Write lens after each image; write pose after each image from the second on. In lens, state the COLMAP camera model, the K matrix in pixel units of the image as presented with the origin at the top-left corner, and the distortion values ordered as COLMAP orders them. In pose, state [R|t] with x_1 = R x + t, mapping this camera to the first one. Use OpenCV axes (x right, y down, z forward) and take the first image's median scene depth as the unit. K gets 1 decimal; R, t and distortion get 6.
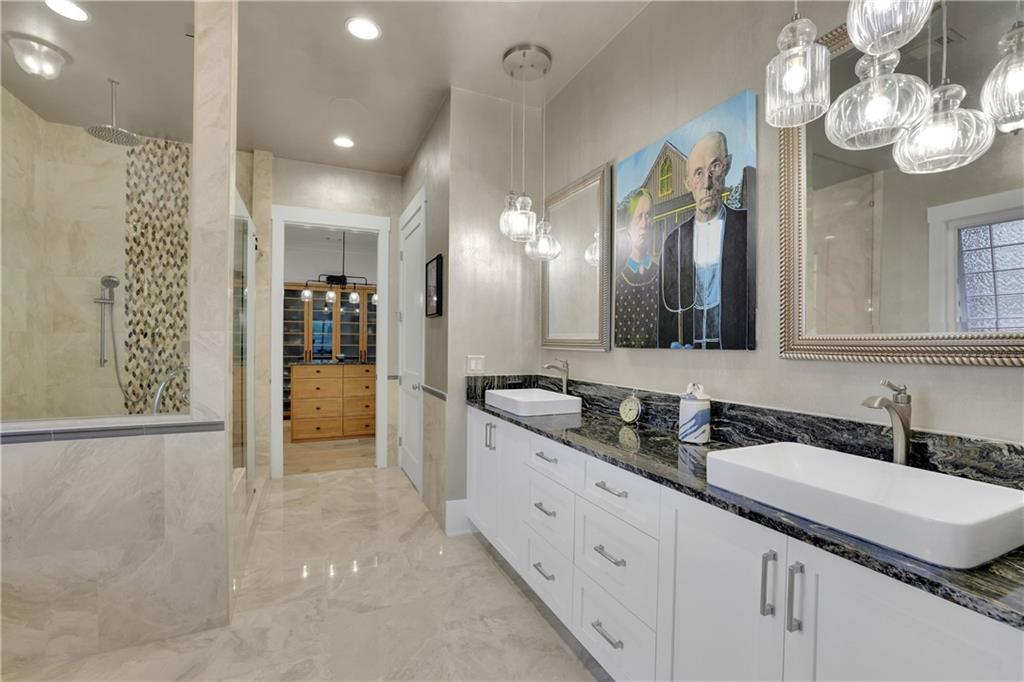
lens RADIAL K [[442.1, 0, 511.7], [0, 442.1, 346.3], [0, 0, 1]] dist [-0.047439, 0.017404]
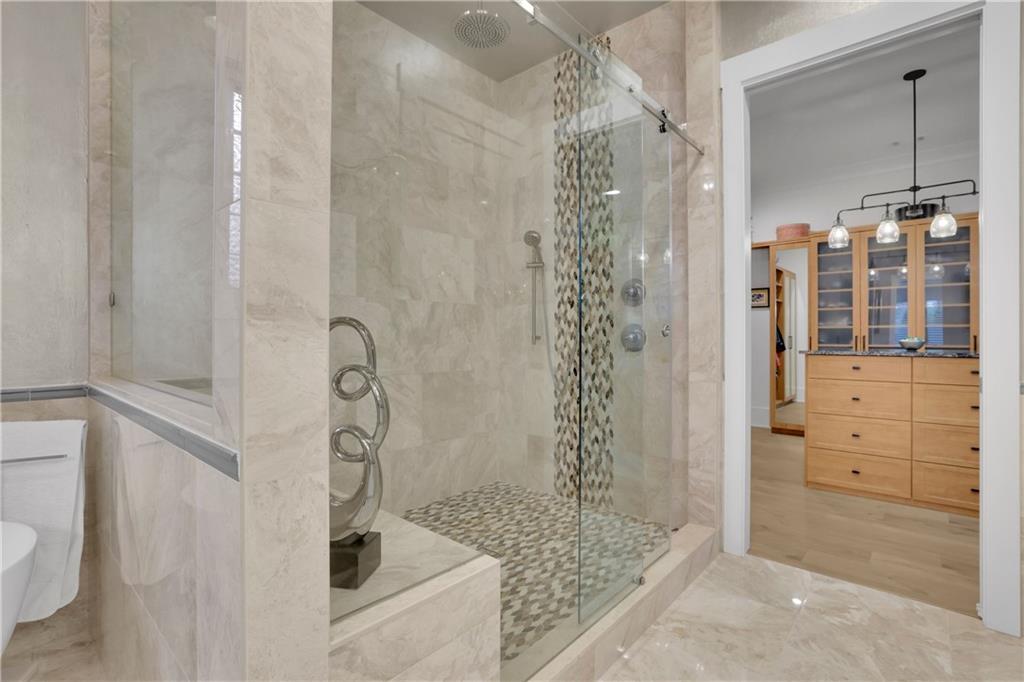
lens RADIAL K [[474.1, 0, 512.1], [0, 474.1, 337.0], [0, 0, 1]] dist [-0.054717, 0.021180]
pose [[0.399008, -0.010406, -0.916888, -0.124639], [-0.006384, 0.999880, -0.014127, 0.044356], [0.916925, 0.011490, 0.398894, 0.564653]]
